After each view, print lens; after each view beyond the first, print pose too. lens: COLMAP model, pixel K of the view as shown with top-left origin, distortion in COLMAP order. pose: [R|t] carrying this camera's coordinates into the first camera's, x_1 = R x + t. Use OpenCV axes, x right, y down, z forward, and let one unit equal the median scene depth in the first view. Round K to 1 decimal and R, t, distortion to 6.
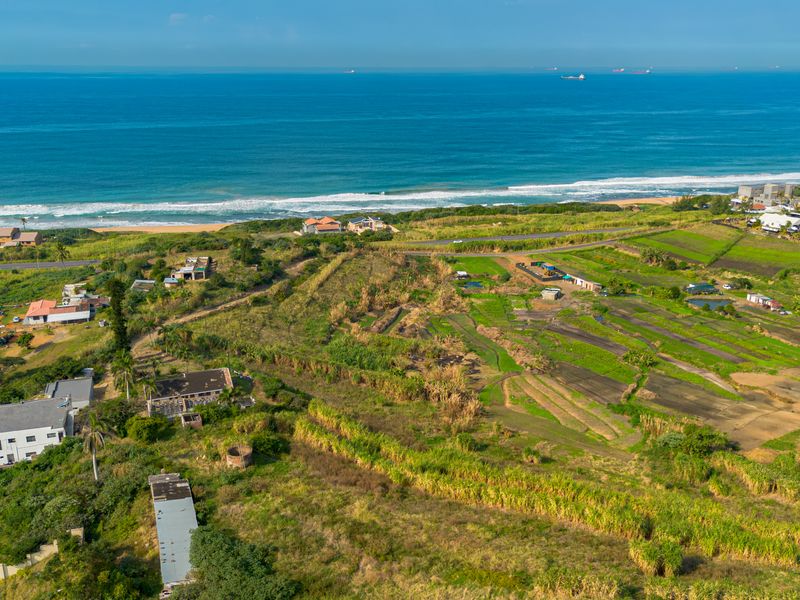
lens RADIAL K [[765.0, 0, 398.0], [0, 765.0, 299.4], [0, 0, 1]] dist [0.065684, 0.000000]
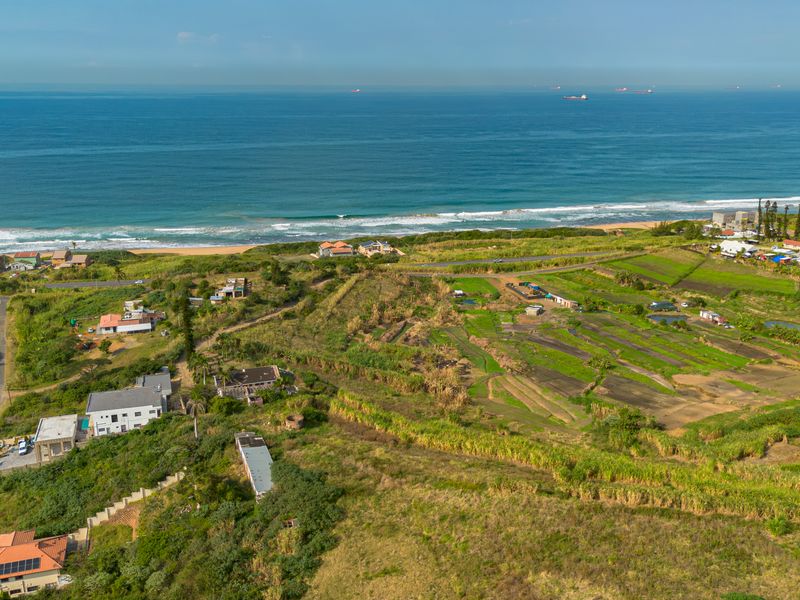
lens RADIAL K [[765.0, 0, 401.3], [0, 765.0, 300.4], [0, 0, 1]] dist [0.065684, 0.000000]
pose [[0.999994, 0.003137, -0.001134, -0.002784], [-0.003159, 0.999801, -0.019689, 0.002139], [0.001072, 0.019692, 0.999806, -0.229849]]
